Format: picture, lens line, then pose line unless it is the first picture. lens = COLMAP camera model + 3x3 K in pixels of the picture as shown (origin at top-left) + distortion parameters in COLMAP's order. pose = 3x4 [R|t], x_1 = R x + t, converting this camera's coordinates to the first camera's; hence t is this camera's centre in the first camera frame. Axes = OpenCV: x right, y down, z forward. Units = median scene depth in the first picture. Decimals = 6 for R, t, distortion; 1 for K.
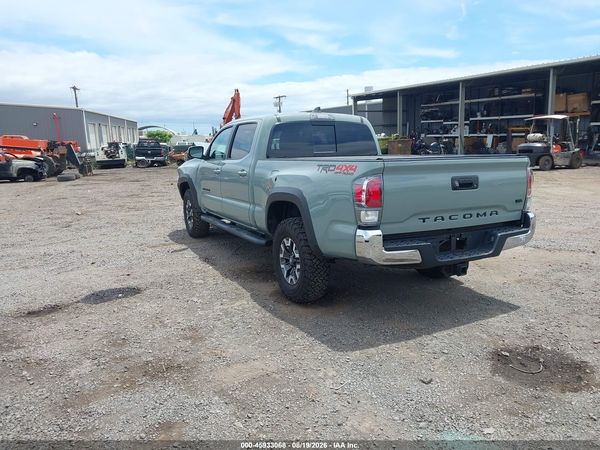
lens RADIAL K [[469.1, 0, 301.7], [0, 469.1, 228.7], [0, 0, 1]] dist [0.044582, -0.058797]
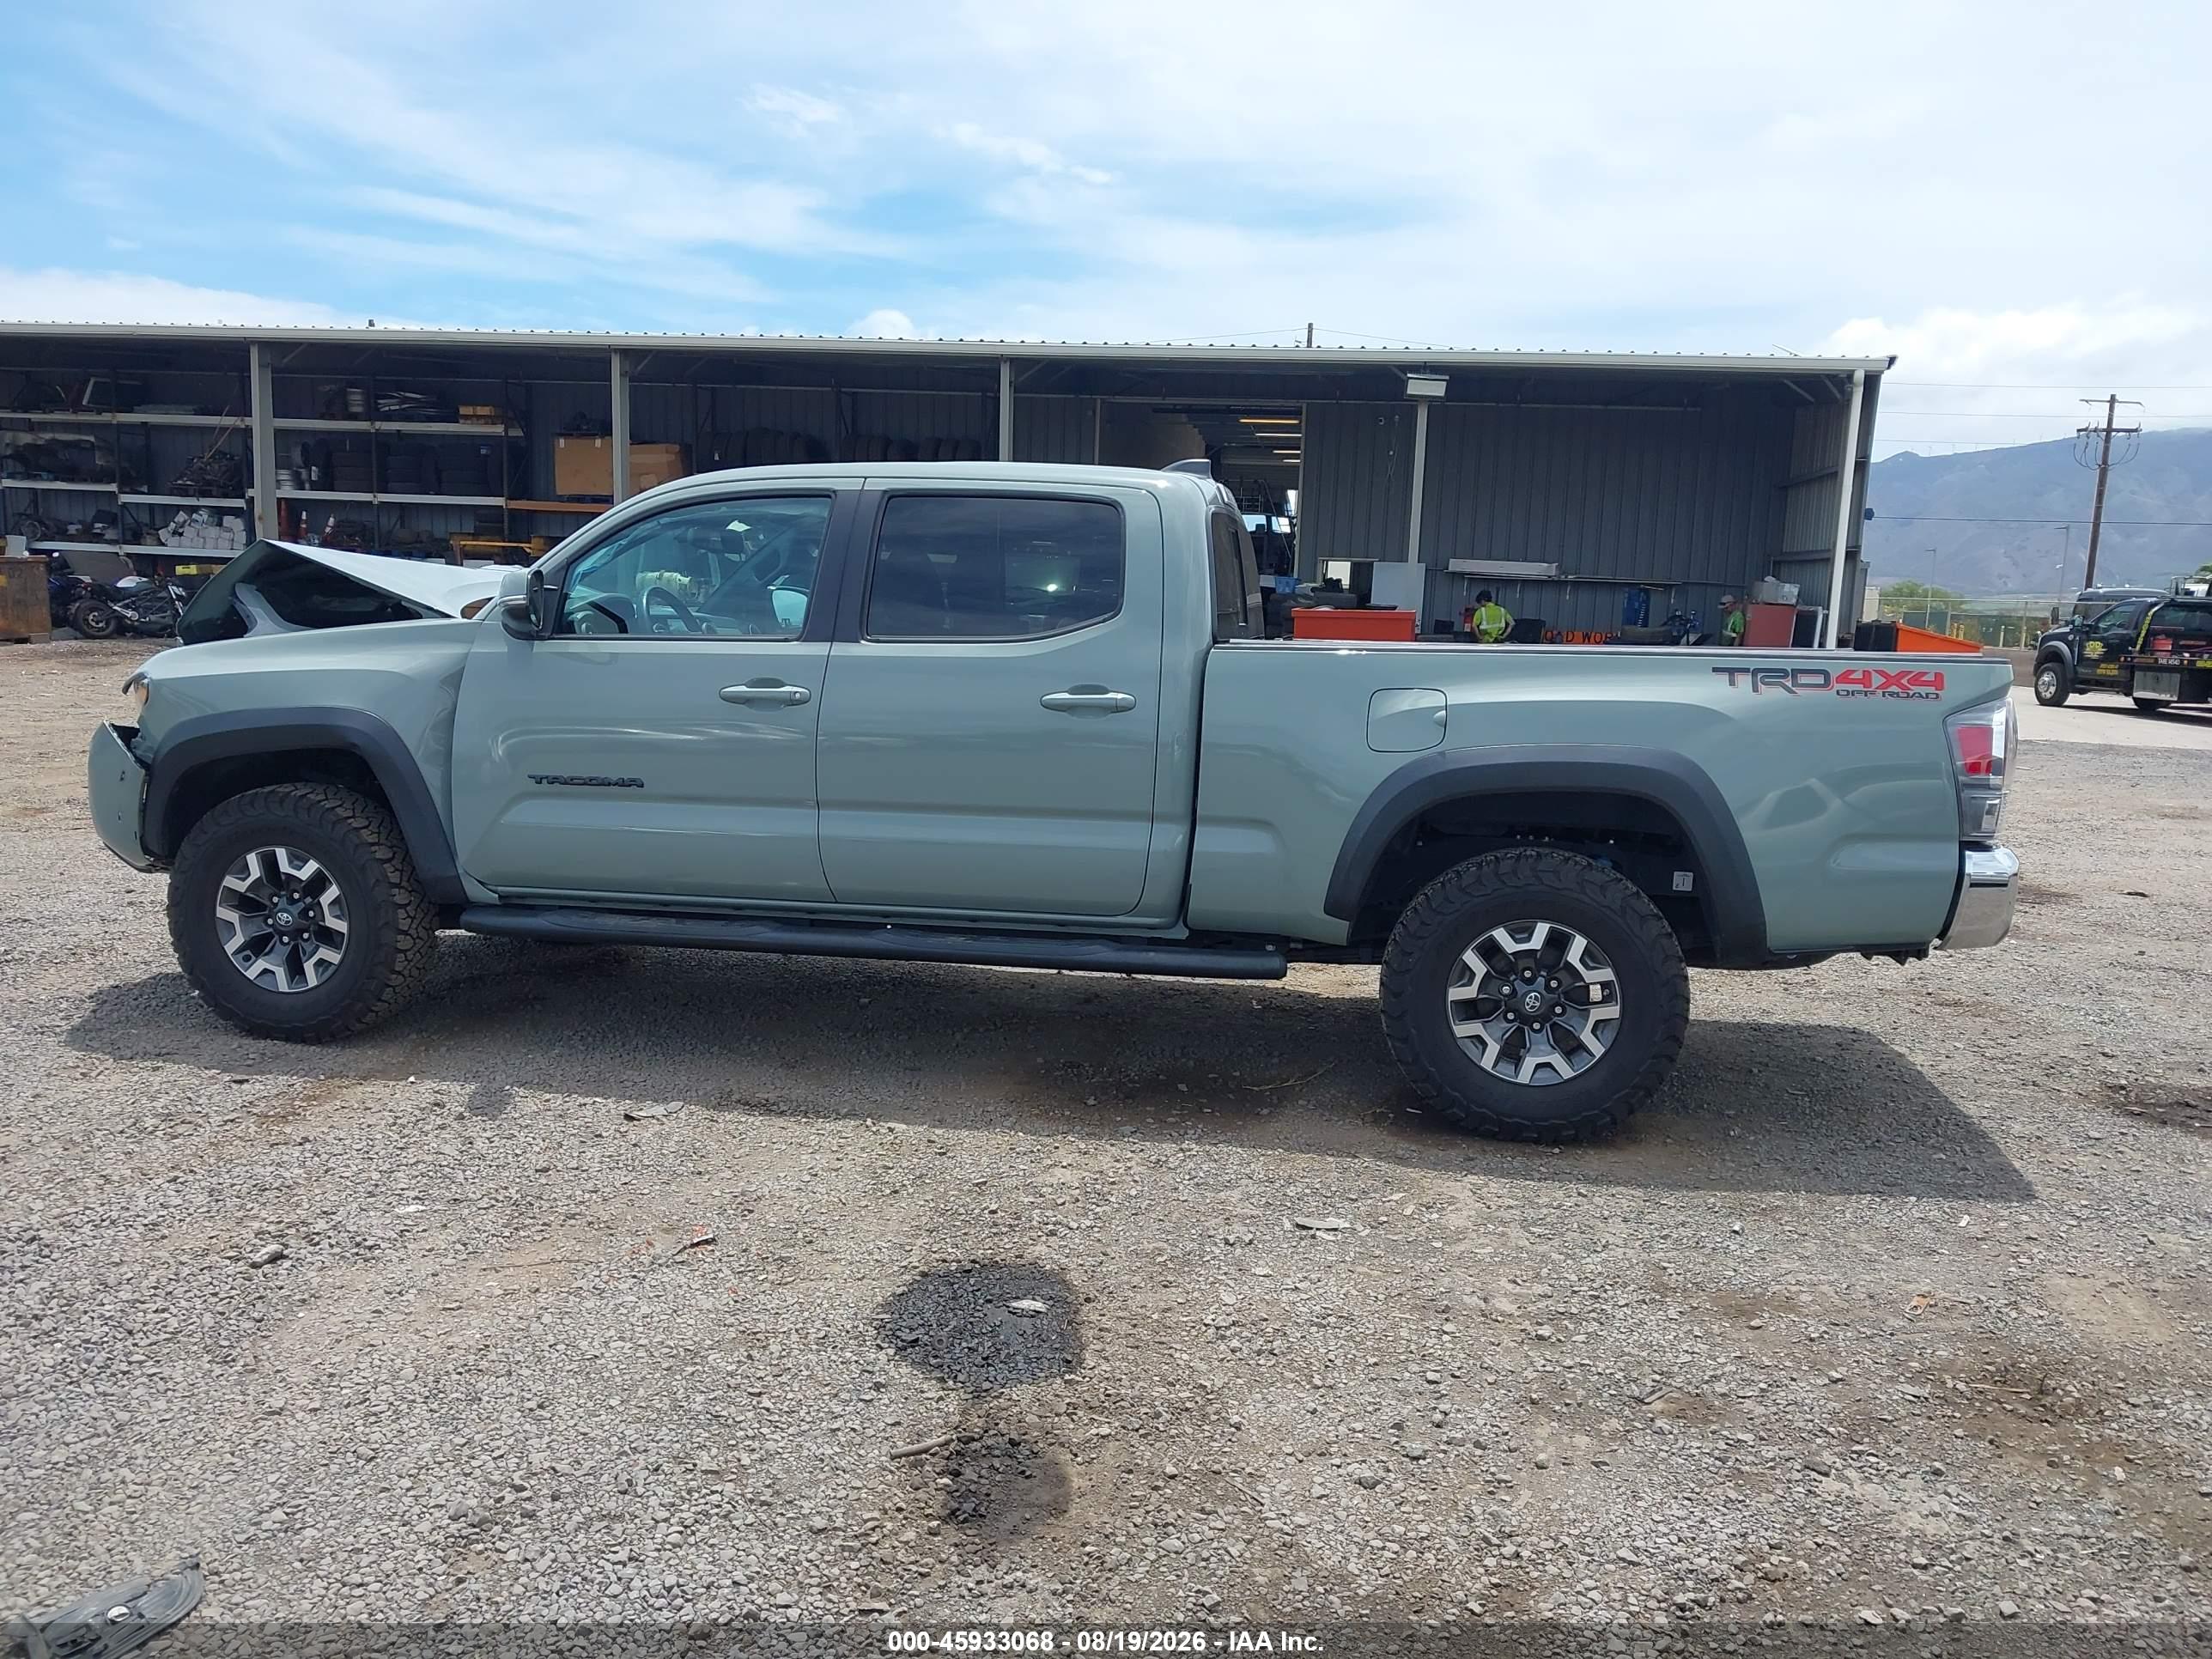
lens RADIAL K [[1729.3, 0, 1112.2], [0, 1729.3, 843.0], [0, 0, 1]] dist [0.044582, -0.058797]
pose [[0.607406, -0.071630, 0.791156, -0.966174], [0.100047, 0.994894, 0.013265, -0.064422], [-0.788066, 0.071095, 0.611471, 0.522420]]
